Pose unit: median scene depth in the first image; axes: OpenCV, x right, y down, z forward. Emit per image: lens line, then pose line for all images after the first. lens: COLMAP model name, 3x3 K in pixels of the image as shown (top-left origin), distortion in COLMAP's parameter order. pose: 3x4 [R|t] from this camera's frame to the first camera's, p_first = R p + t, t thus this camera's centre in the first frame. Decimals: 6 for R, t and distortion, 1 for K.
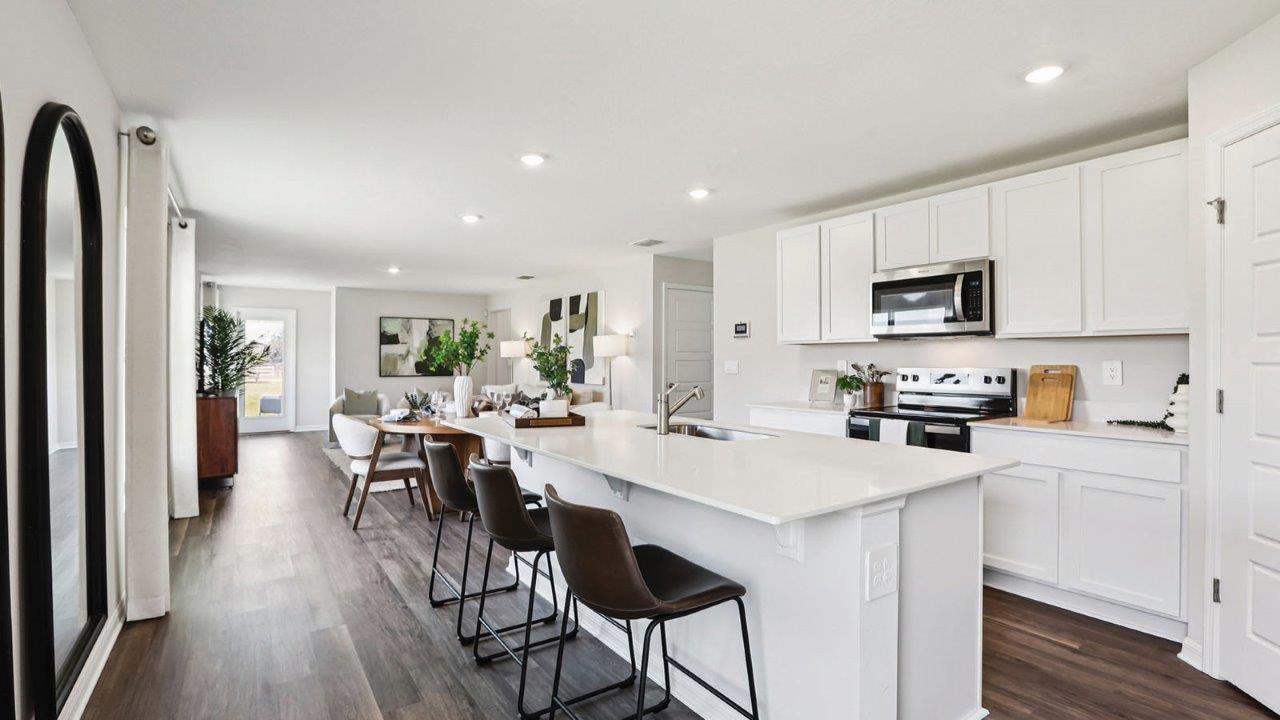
lens RADIAL K [[595.0, 0, 637.6], [0, 595.0, 356.6], [0, 0, 1]] dist [-0.003677, 0.000265]
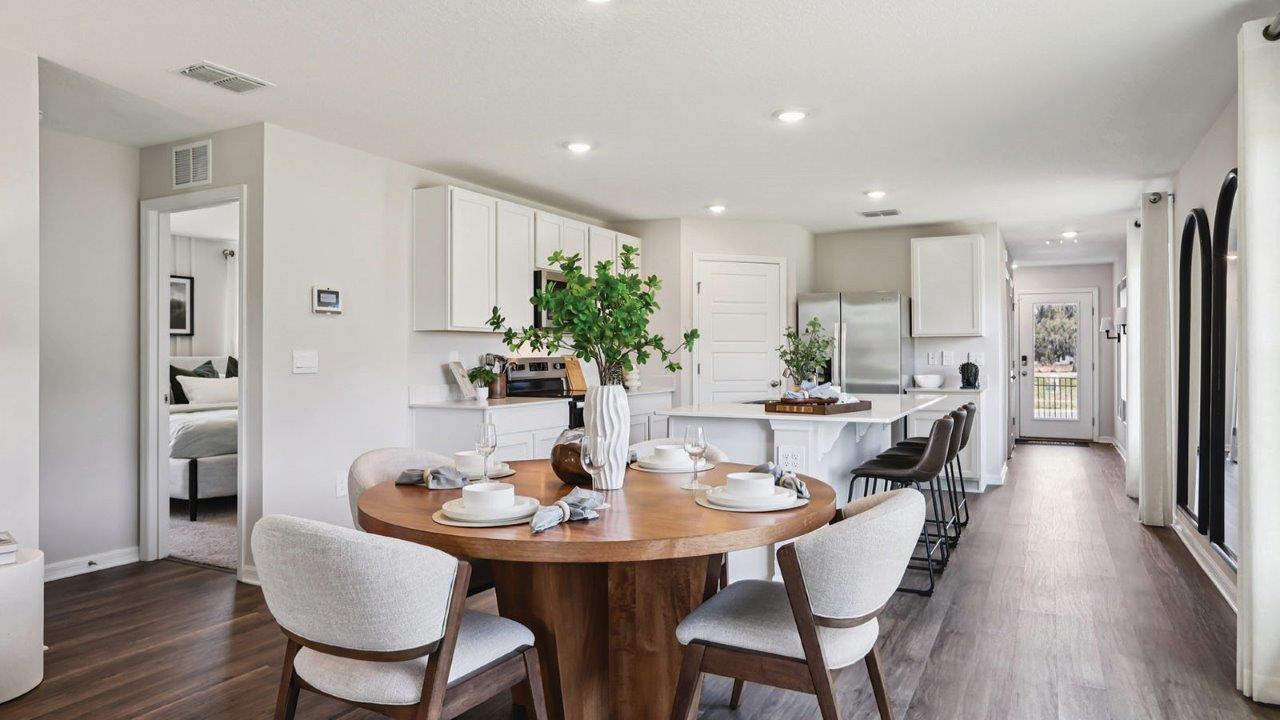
lens RADIAL K [[765.4, 0, 654.0], [0, 765.4, 355.2], [0, 0, 1]] dist [-0.000908, 0.000883]
pose [[-0.482419, 0.000323, 0.875940, -0.960776], [-0.000832, 0.999999, -0.000827, 0.015758], [-0.875940, -0.001127, -0.482419, 1.564237]]
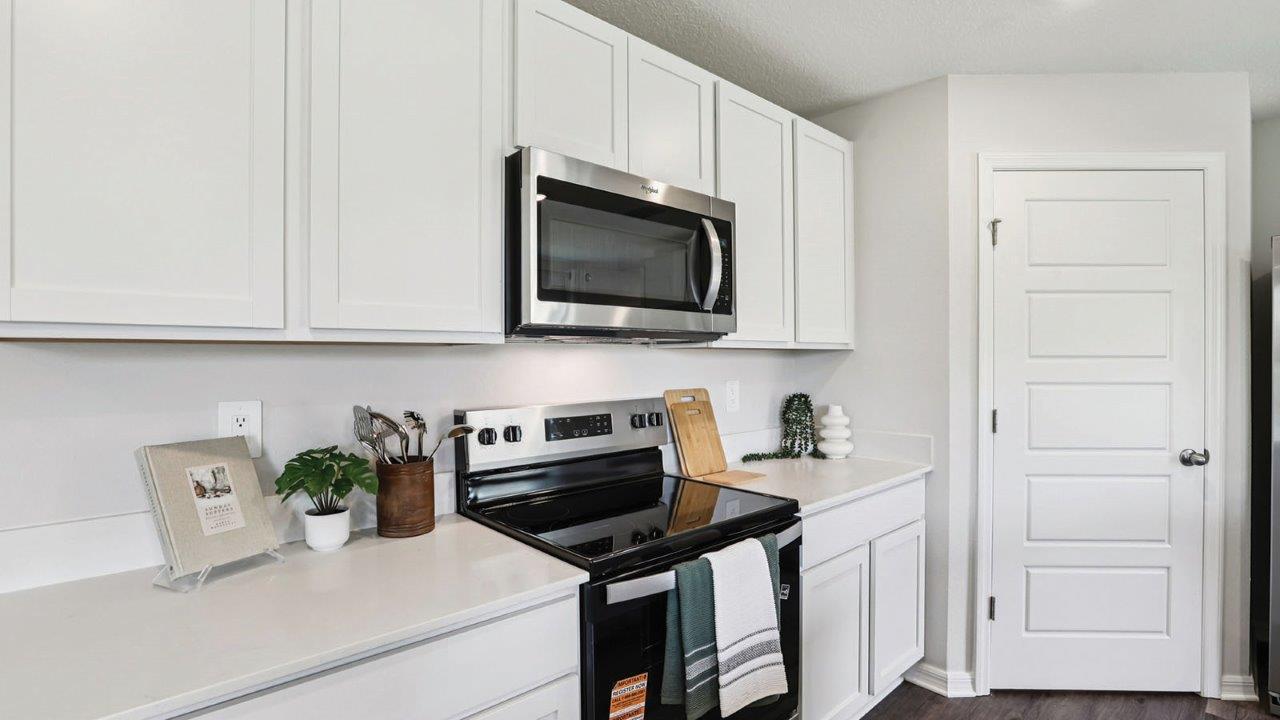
lens RADIAL K [[619.9, 0, 640.0], [0, 619.9, 360.0], [0, 0, 1]] dist [-0.044954, 0.000062]
pose [[-0.152986, -0.002084, 0.988226, 0.029884], [-0.001599, 0.999997, 0.001861, -0.017419], [-0.988227, -0.001296, -0.152989, 1.041340]]
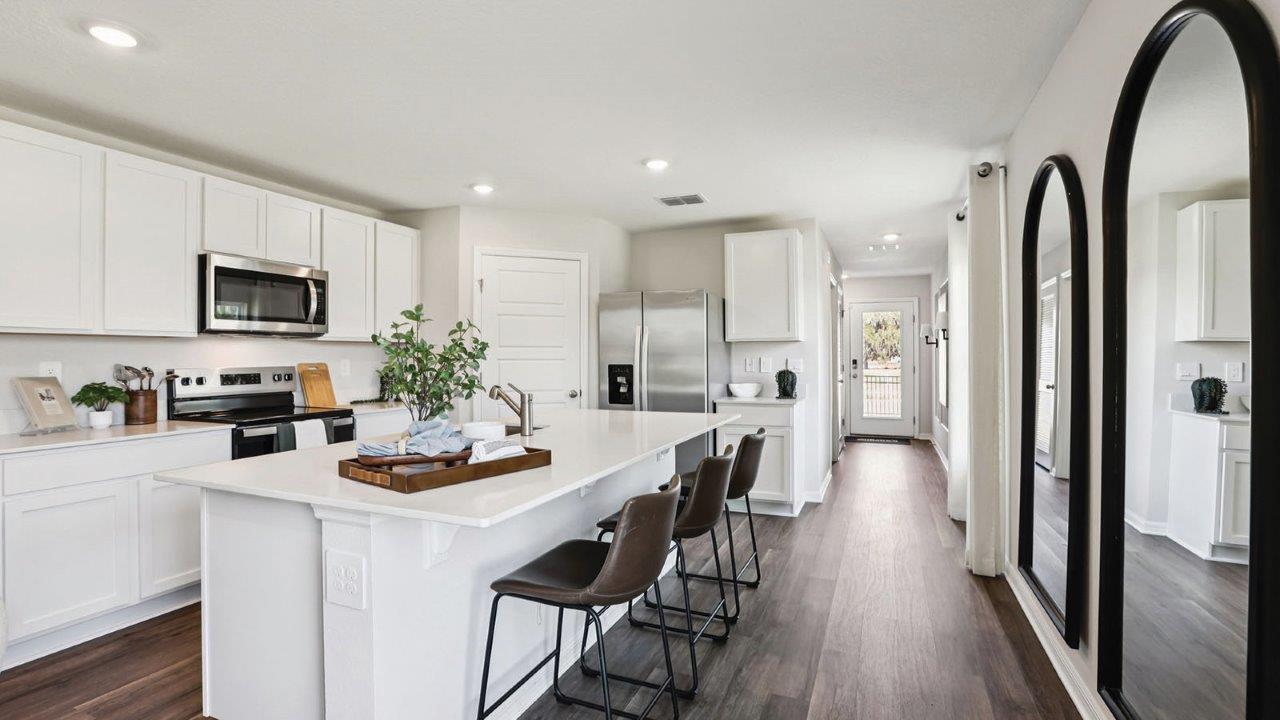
lens RADIAL K [[603.3, 0, 622.5], [0, 603.3, 348.1], [0, 0, 1]] dist [-0.003479, 0.000014]
pose [[-0.537920, 0.012367, 0.842905, -0.631589], [-0.000546, 0.999887, -0.015019, 0.001930], [-0.842995, -0.008539, -0.537853, 1.016260]]
